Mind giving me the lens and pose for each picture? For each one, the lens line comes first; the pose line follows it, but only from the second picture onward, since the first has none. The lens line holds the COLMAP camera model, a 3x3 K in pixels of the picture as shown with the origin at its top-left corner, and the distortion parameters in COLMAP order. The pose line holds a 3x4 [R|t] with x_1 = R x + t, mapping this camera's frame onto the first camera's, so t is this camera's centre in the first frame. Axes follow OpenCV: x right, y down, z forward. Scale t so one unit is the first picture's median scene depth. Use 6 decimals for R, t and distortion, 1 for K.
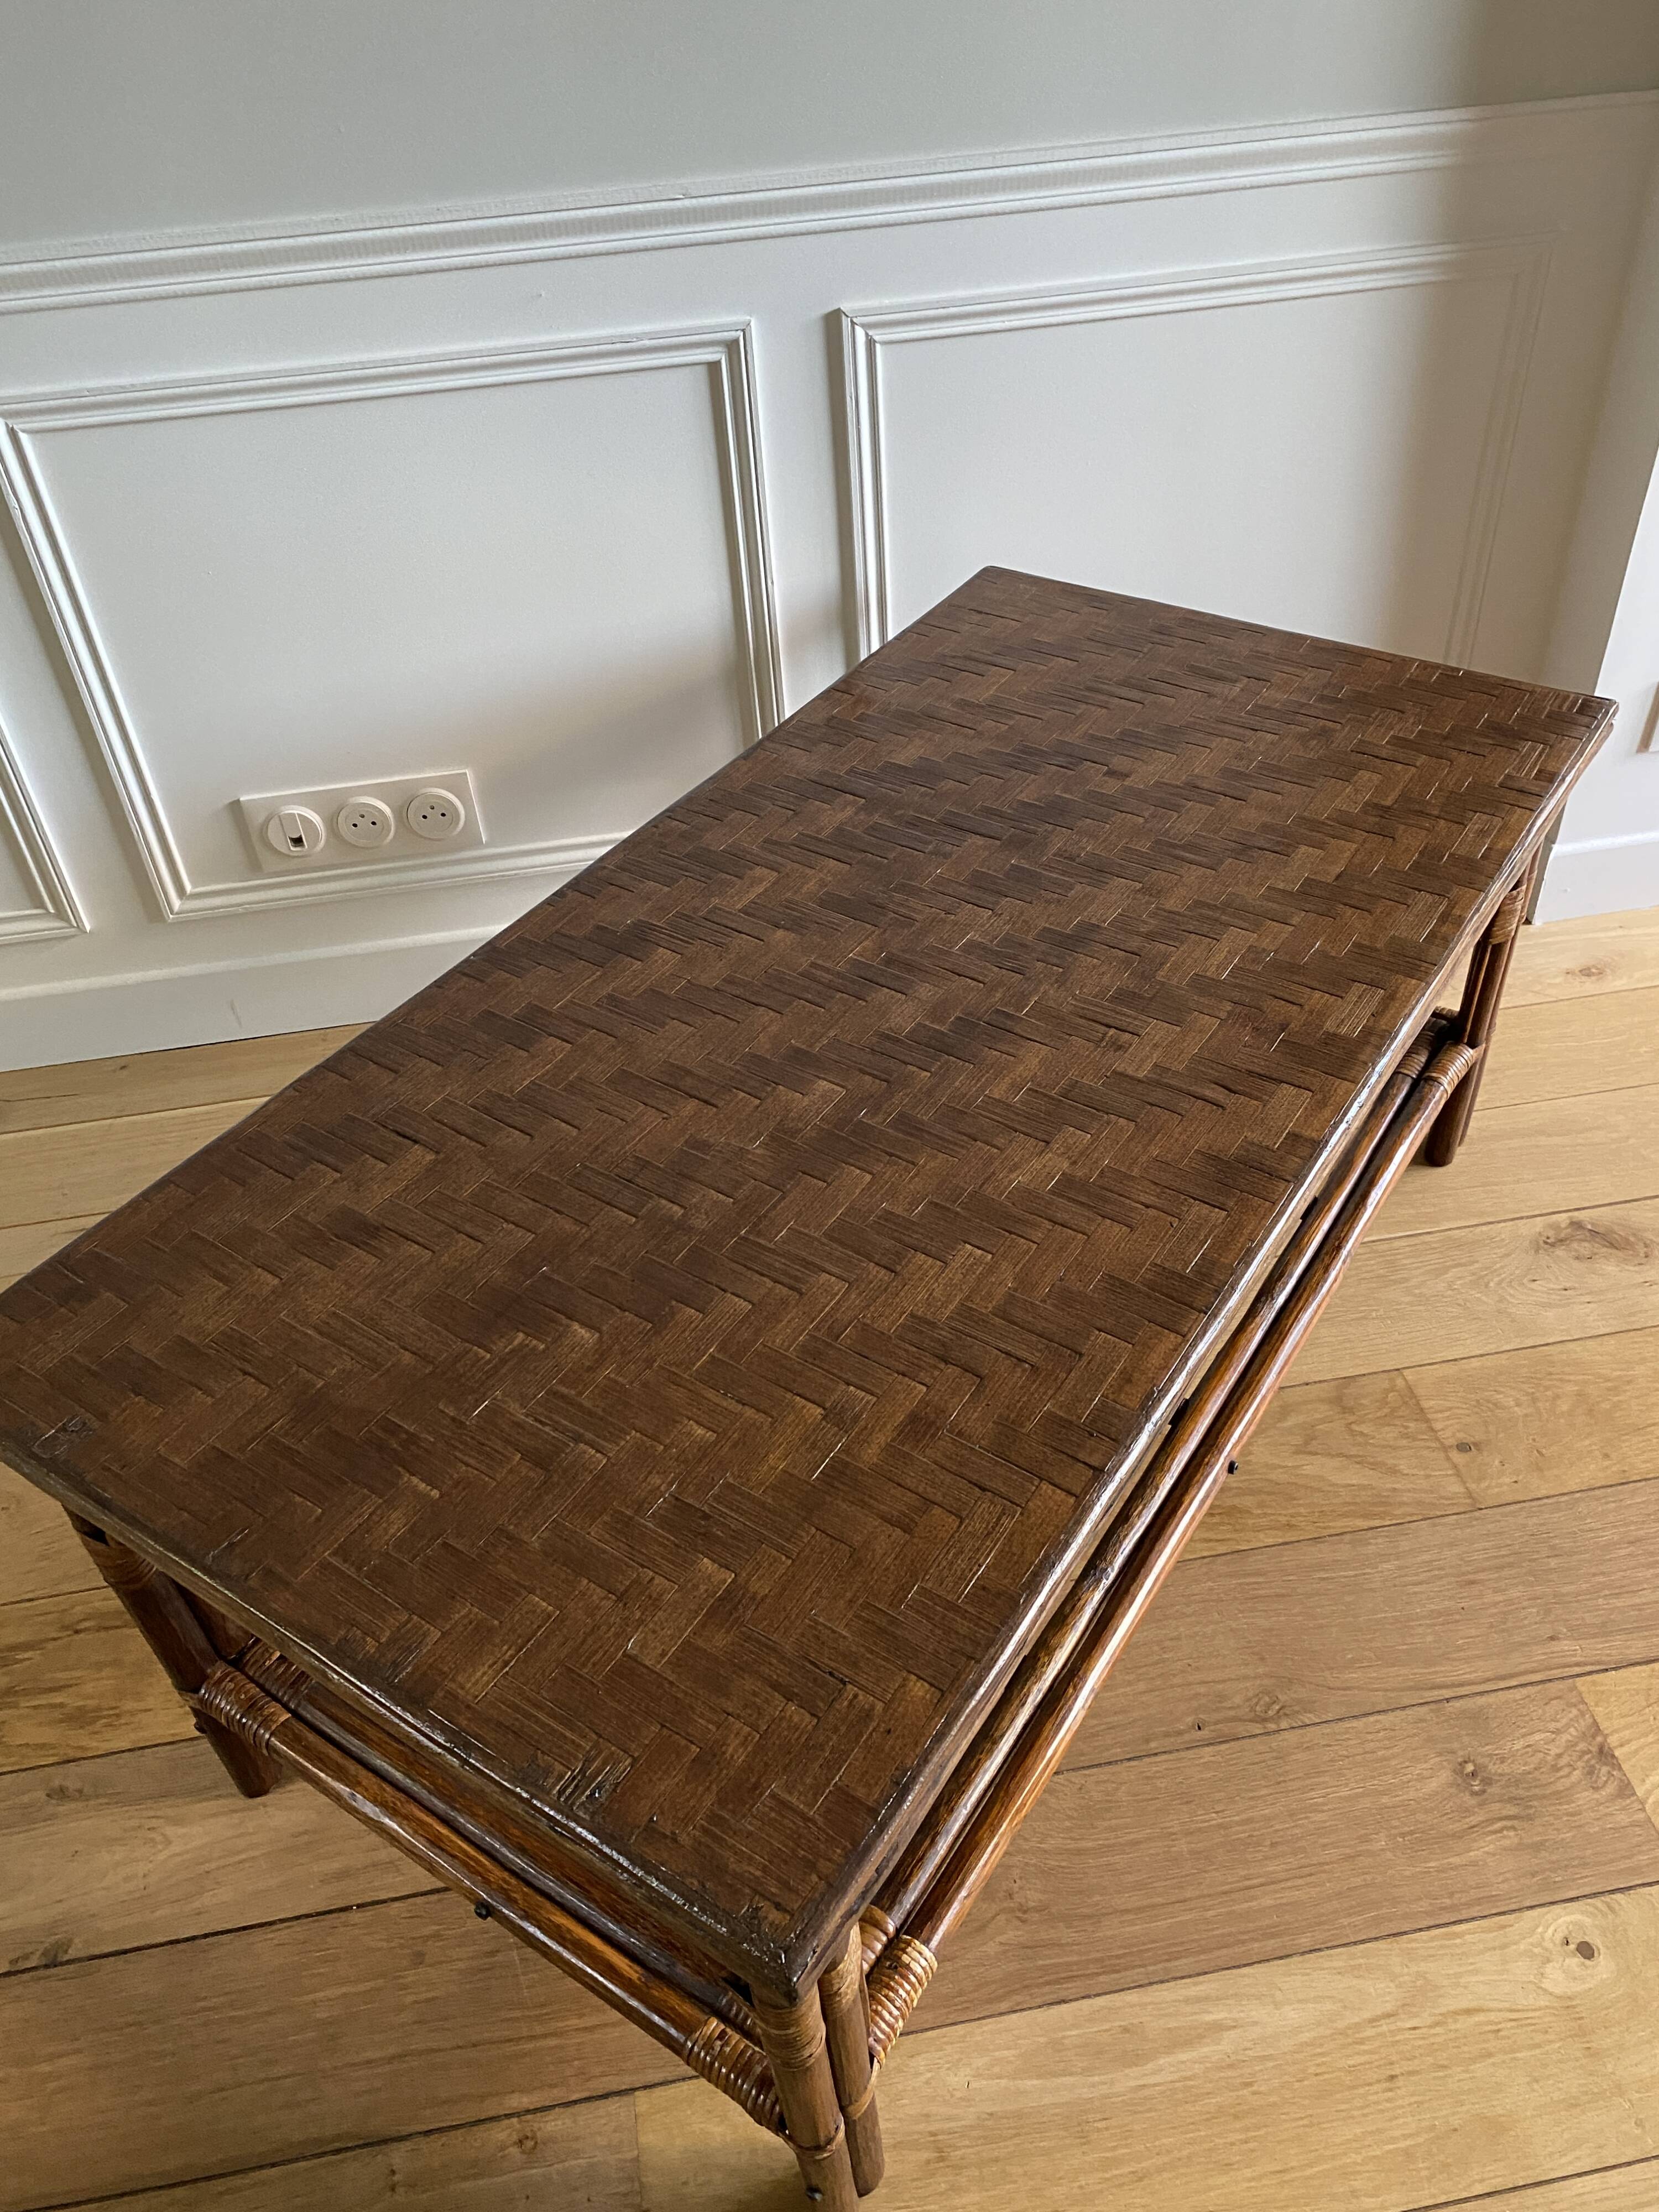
lens RADIAL K [[1686.9, 0, 849.2], [0, 1686.9, 1114.1], [0, 0, 1]] dist [0.022883, -0.018001]
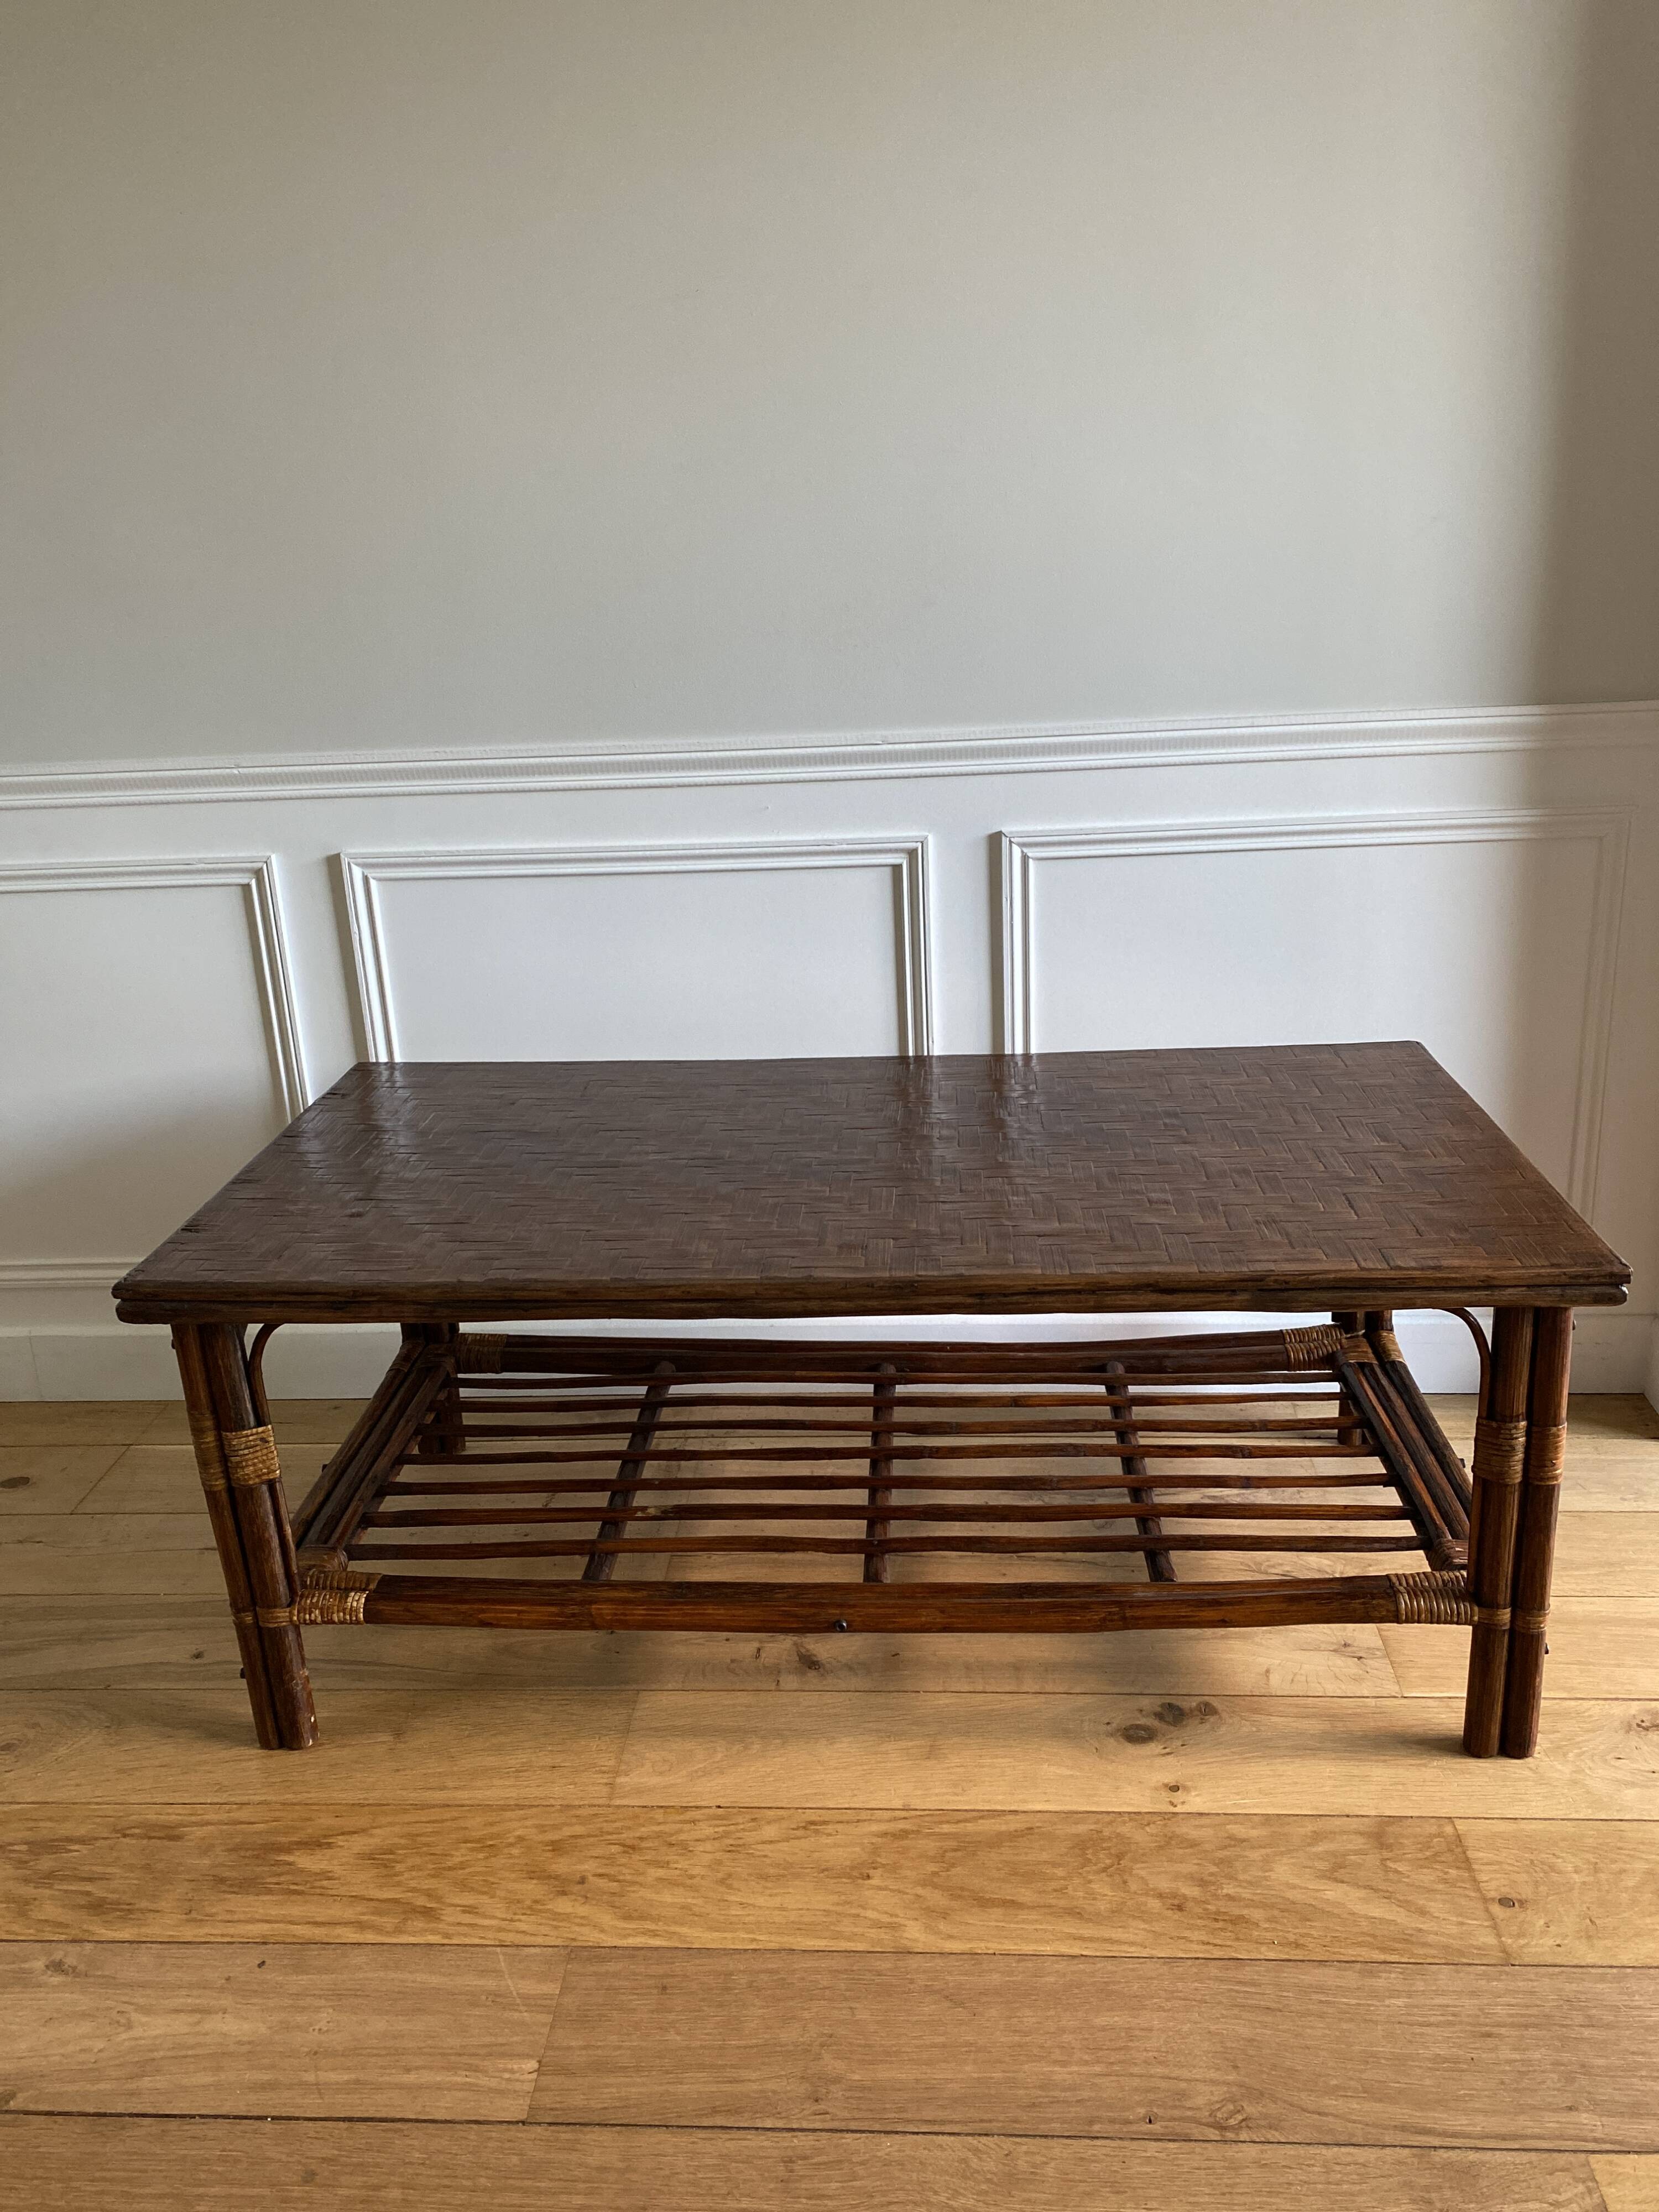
lens RADIAL K [[1686.9, 0, 834.0], [0, 1686.9, 1085.5], [0, 0, 1]] dist [0.022883, -0.018001]
pose [[0.972968, 0.076603, -0.217863, 0.195772], [-0.153633, 0.919048, -0.362970, 0.203865], [0.172422, 0.386629, 0.905974, -0.090774]]
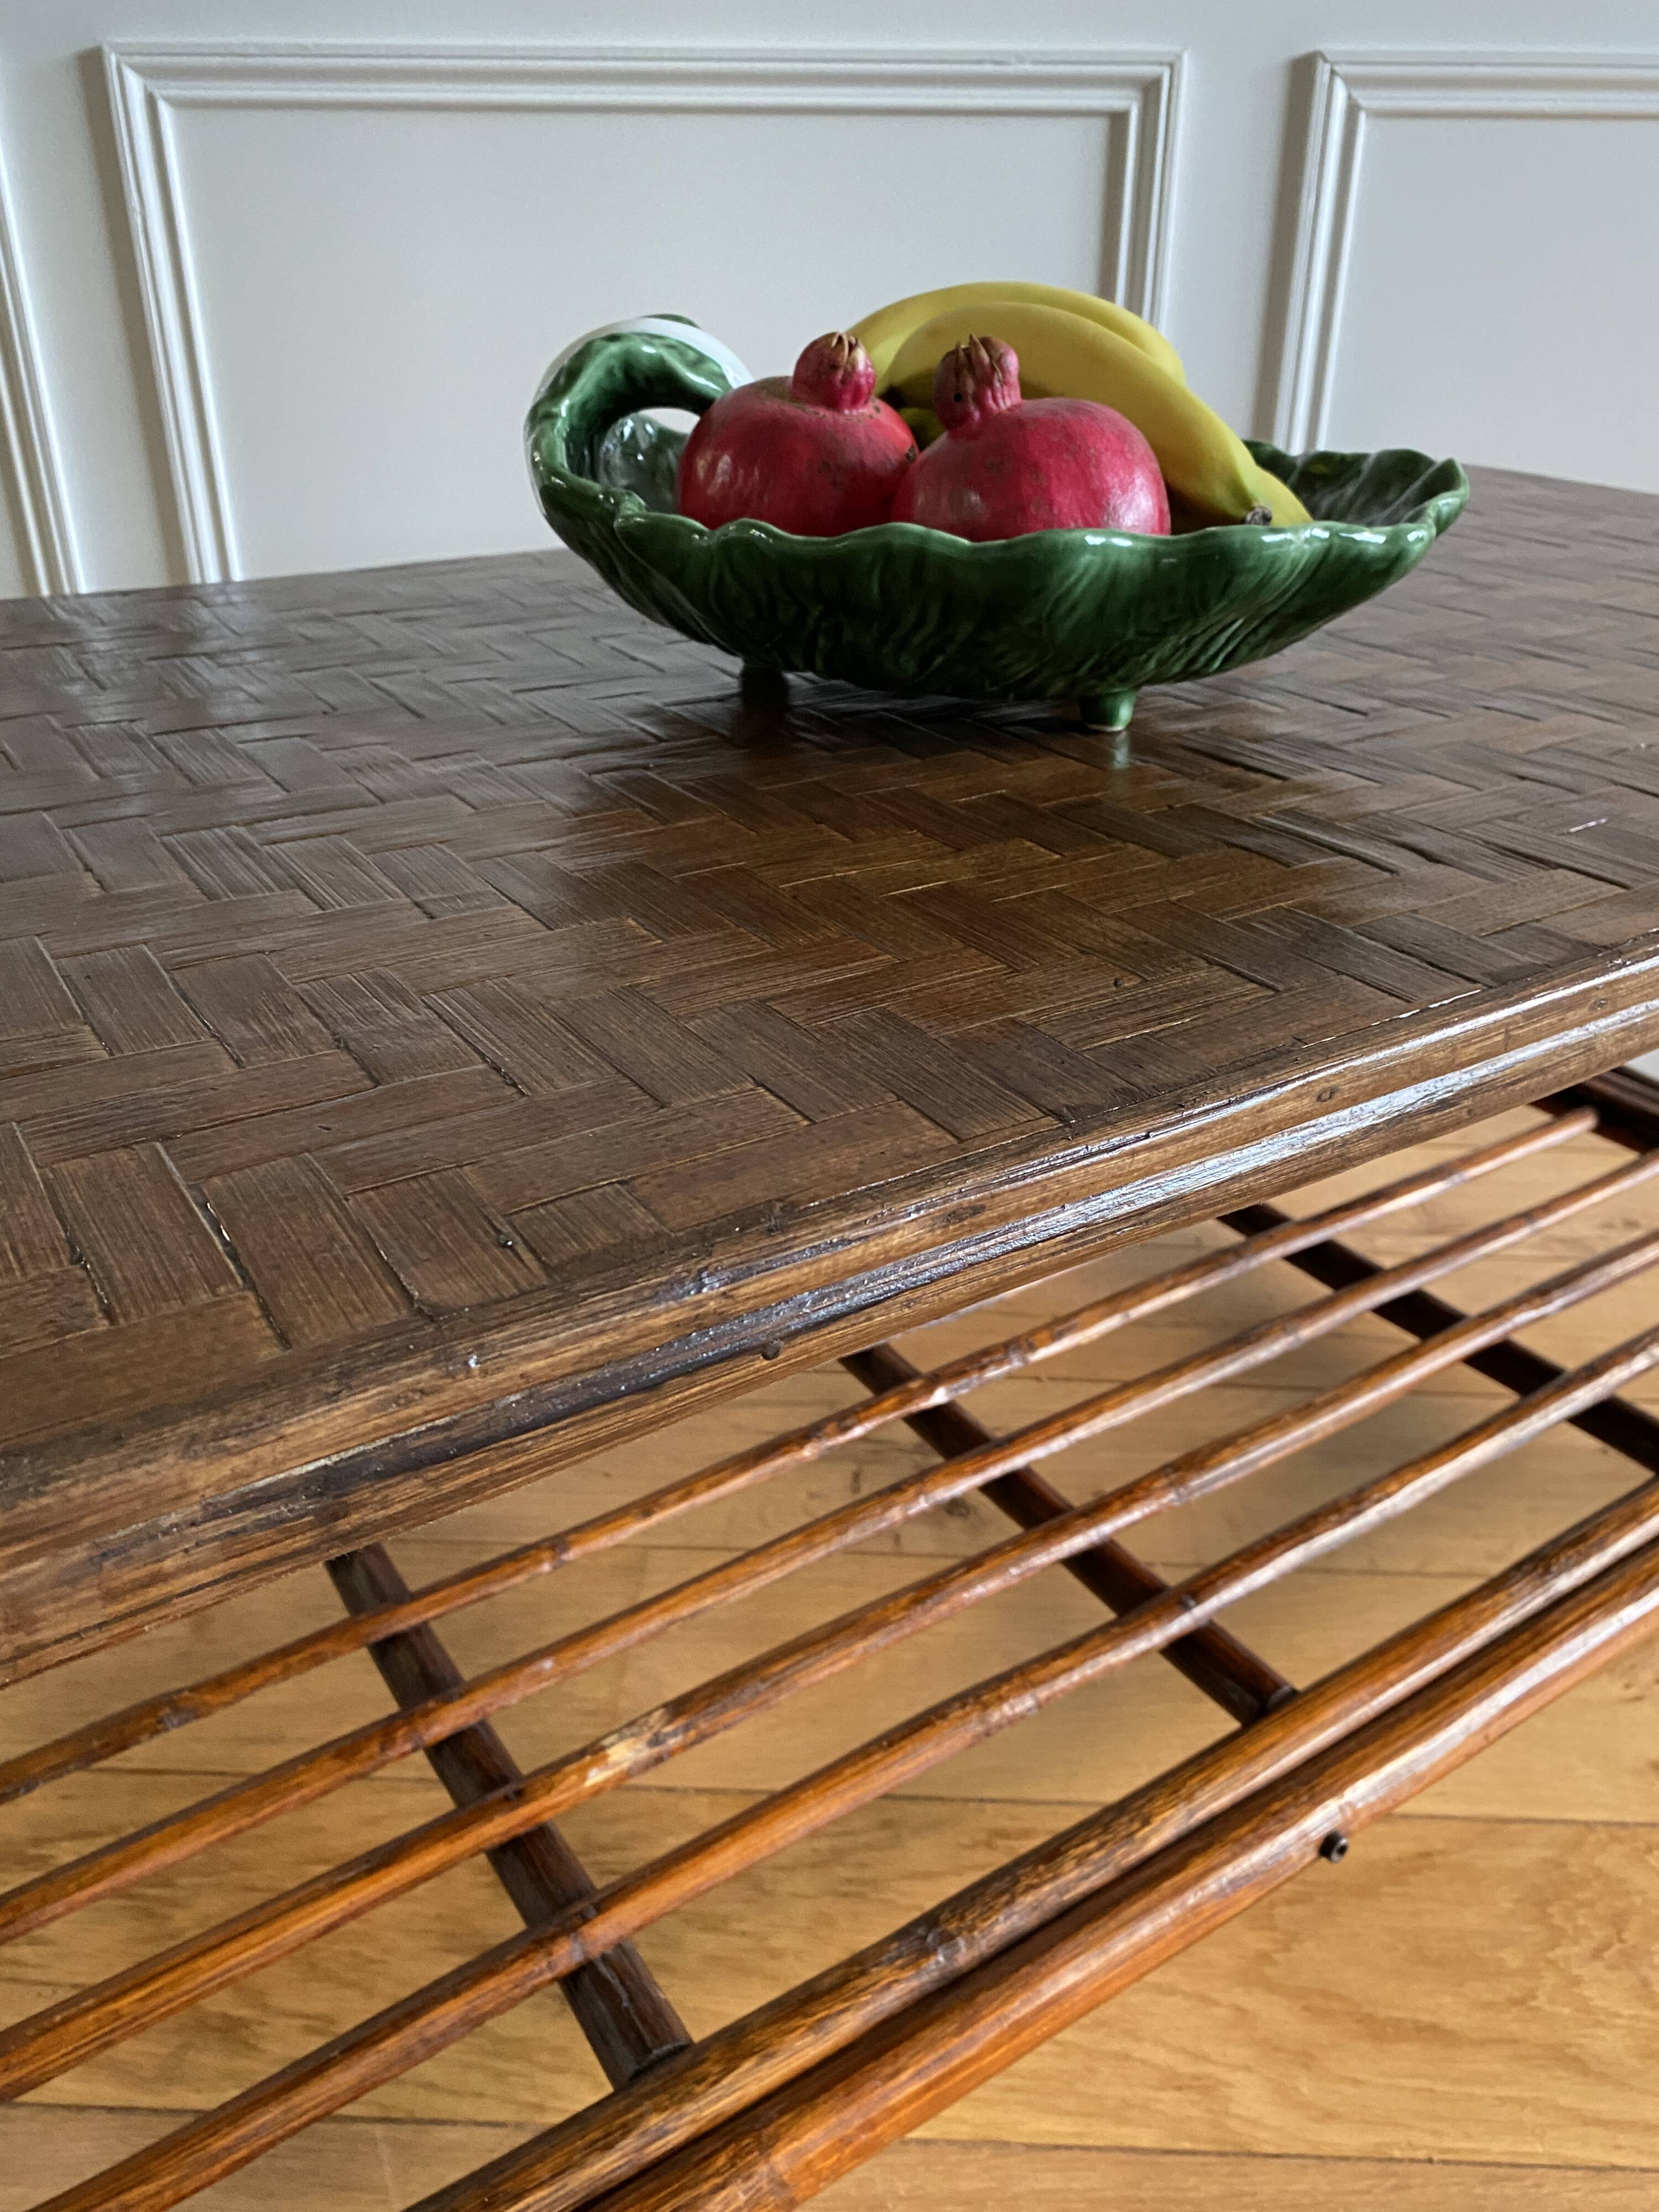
lens RADIAL K [[1686.9, 0, 847.2], [0, 1686.9, 1121.3], [0, 0, 1]] dist [0.022883, -0.018001]
pose [[0.977891, 0.147871, -0.147863, -0.031026], [-0.176151, 0.963544, -0.201377, 0.138497], [0.112694, 0.222971, 0.968289, 0.502736]]
